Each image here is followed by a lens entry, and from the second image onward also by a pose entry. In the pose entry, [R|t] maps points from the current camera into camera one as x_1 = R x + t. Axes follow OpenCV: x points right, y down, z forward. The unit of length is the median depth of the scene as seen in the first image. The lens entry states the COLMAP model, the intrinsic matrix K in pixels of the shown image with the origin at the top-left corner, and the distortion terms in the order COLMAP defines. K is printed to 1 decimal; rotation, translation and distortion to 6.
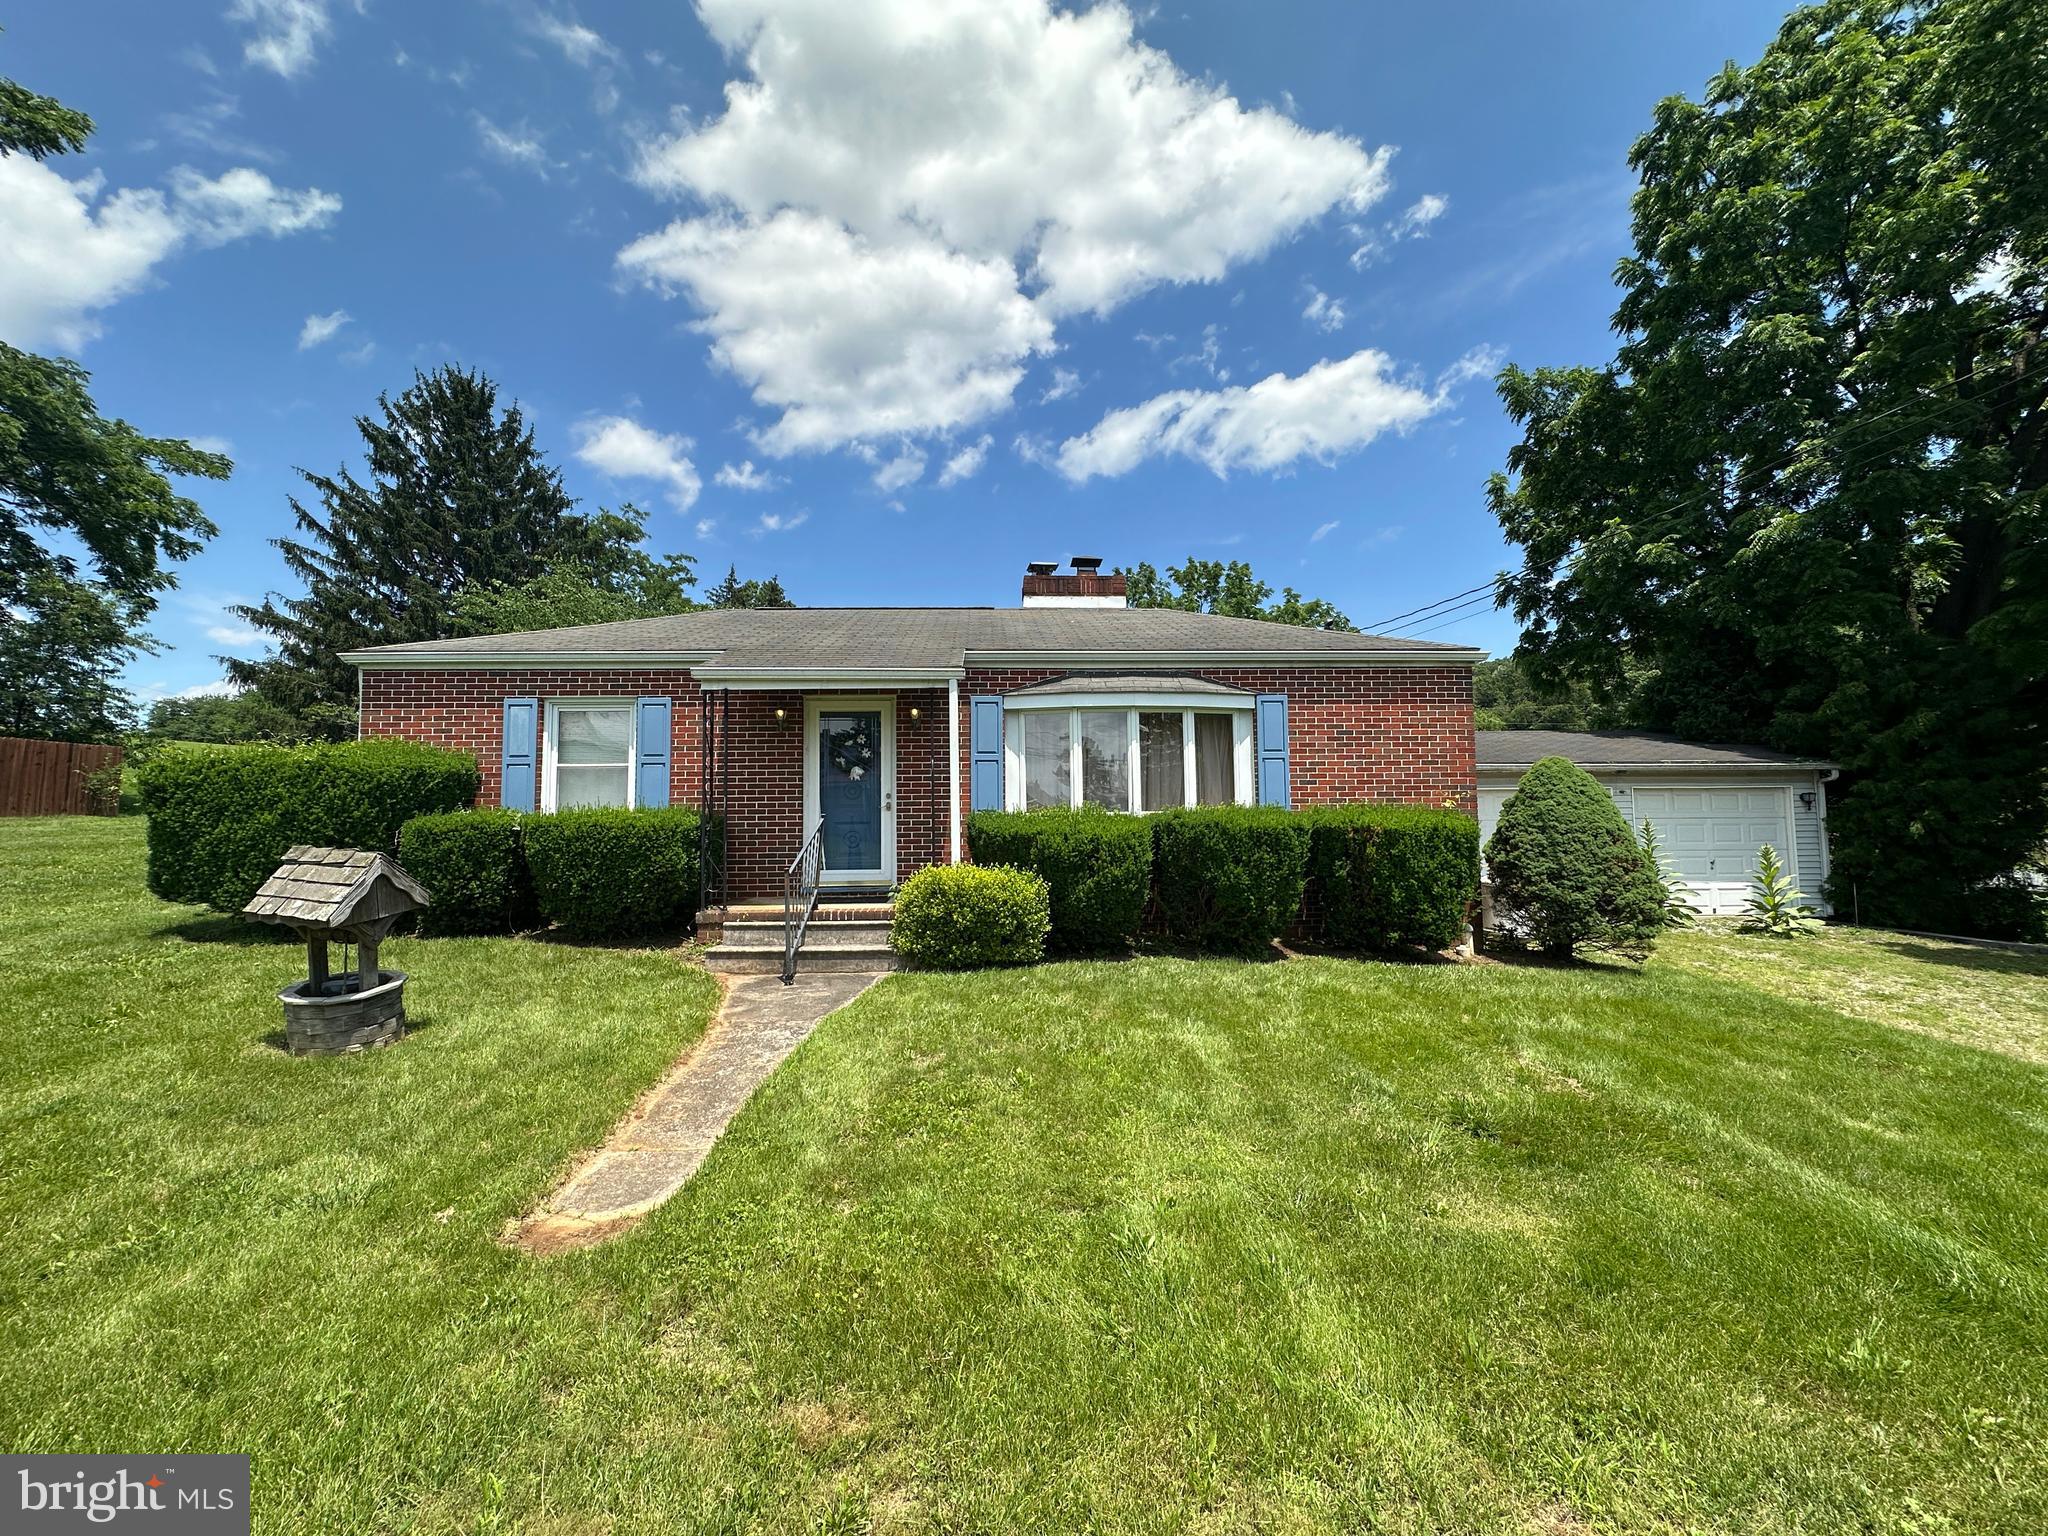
lens RADIAL K [[823.0, 0, 1021.3], [0, 823.0, 765.0], [0, 0, 1]] dist [-0.002634, -0.000408]
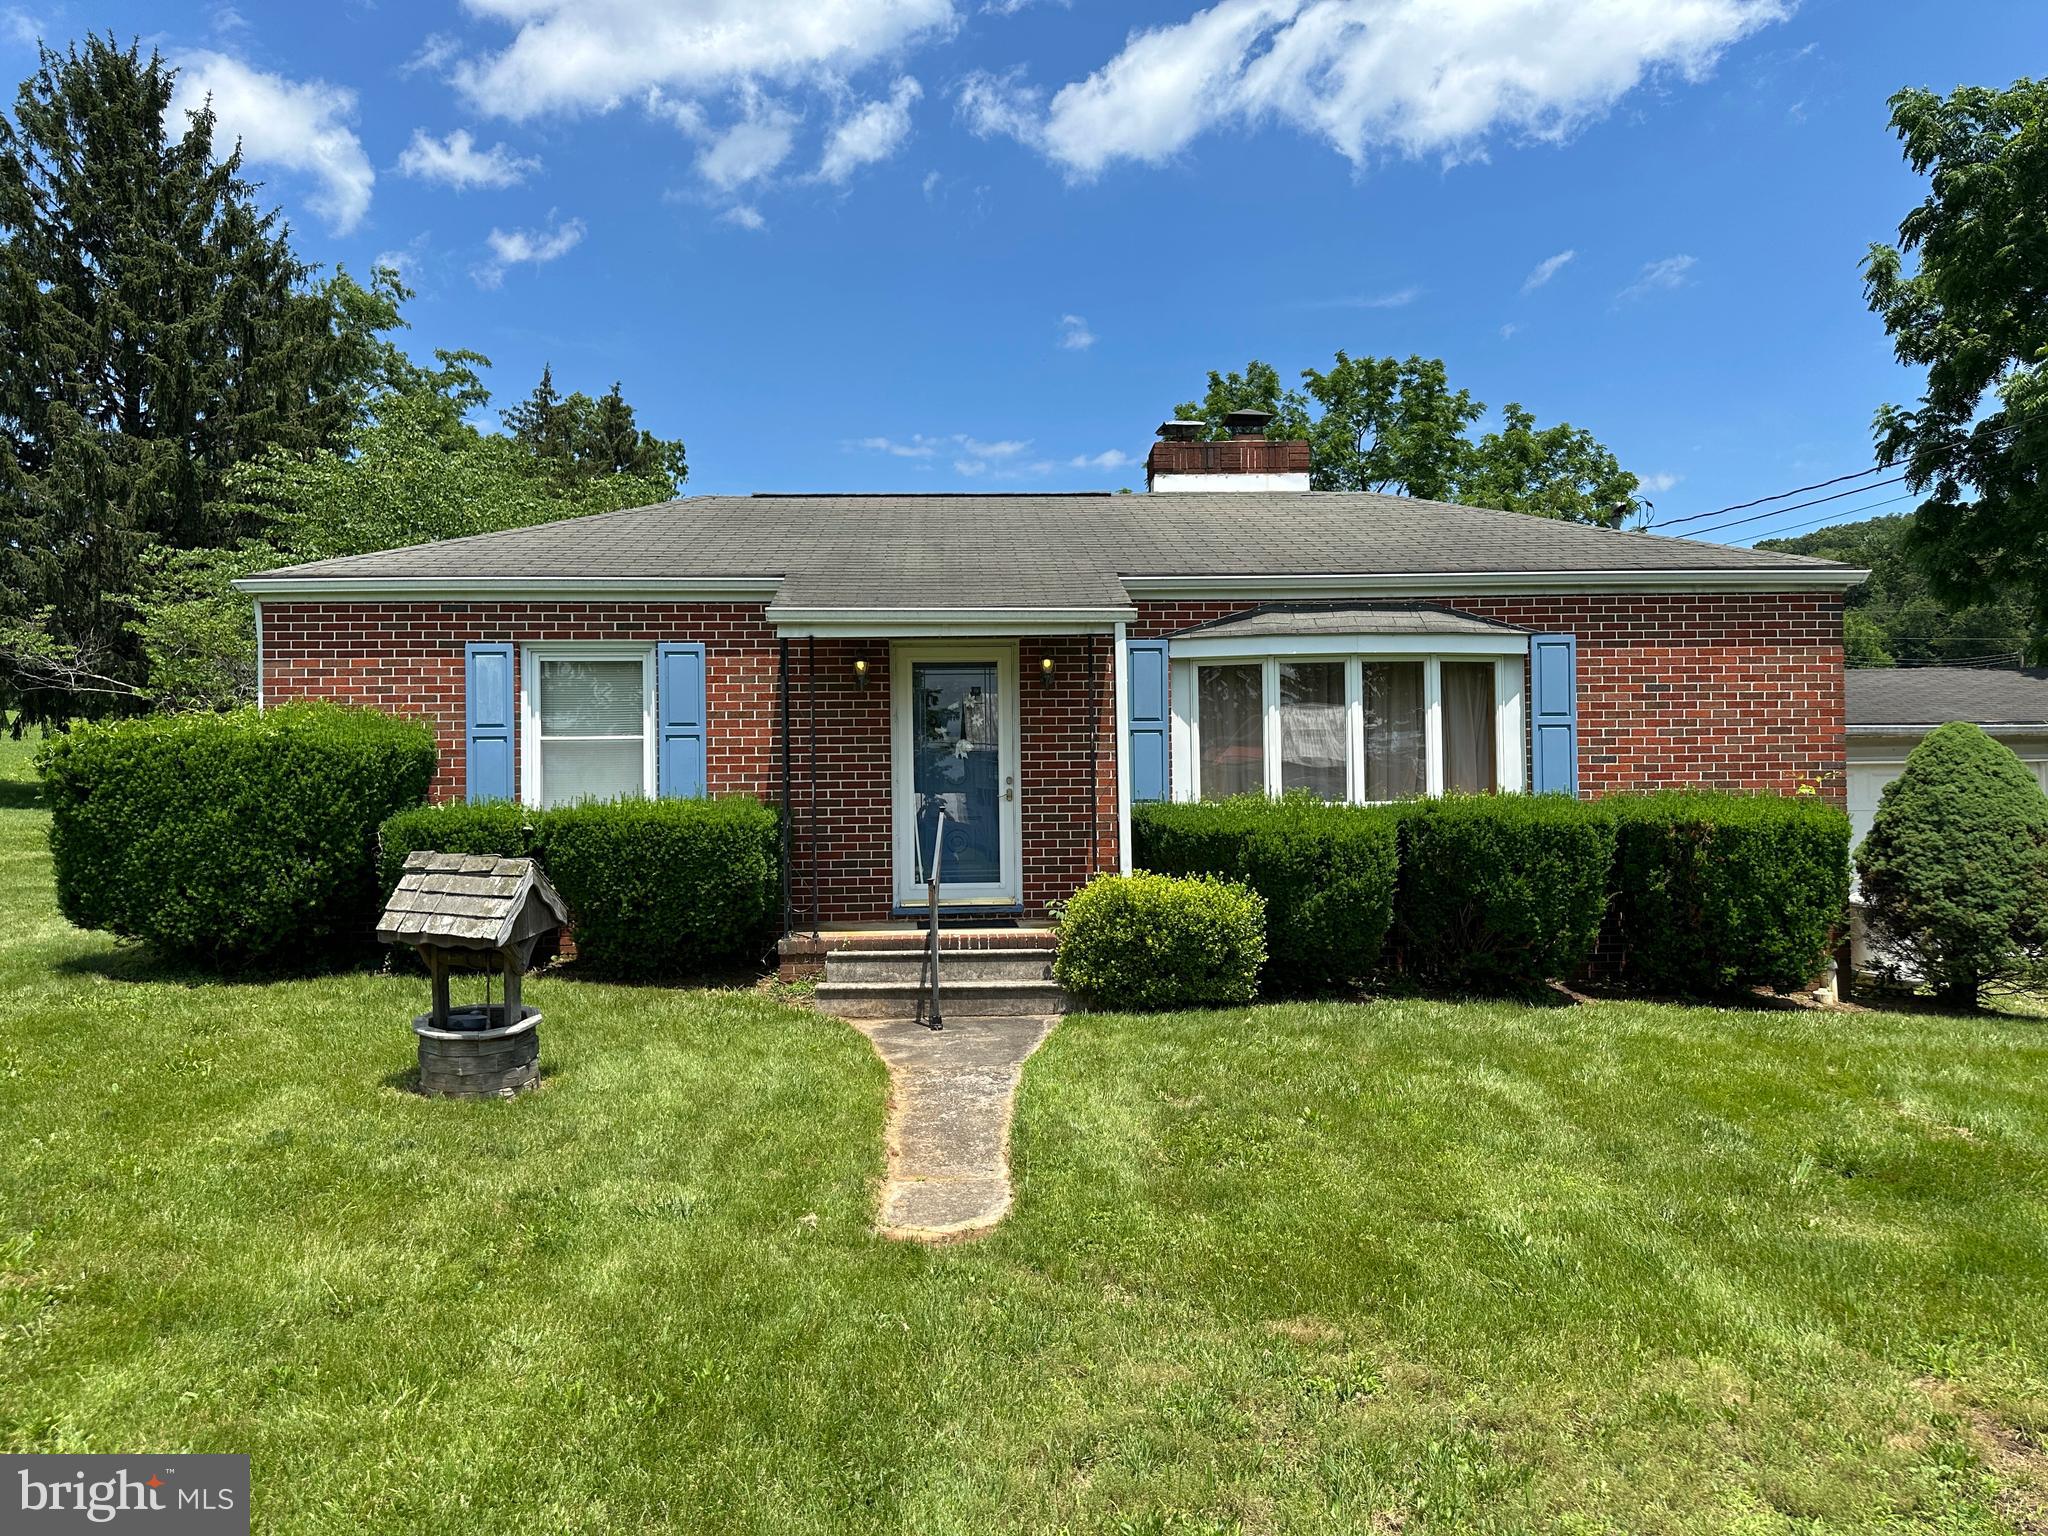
lens RADIAL K [[1439.9, 0, 1015.5], [0, 1439.9, 772.6], [0, 0, 1]] dist [0.081363, -0.101272]
pose [[0.999989, -0.002418, -0.003991, -0.172351], [0.002592, 0.999019, 0.044198, -0.027766], [0.003881, -0.044208, 0.999015, -0.286222]]
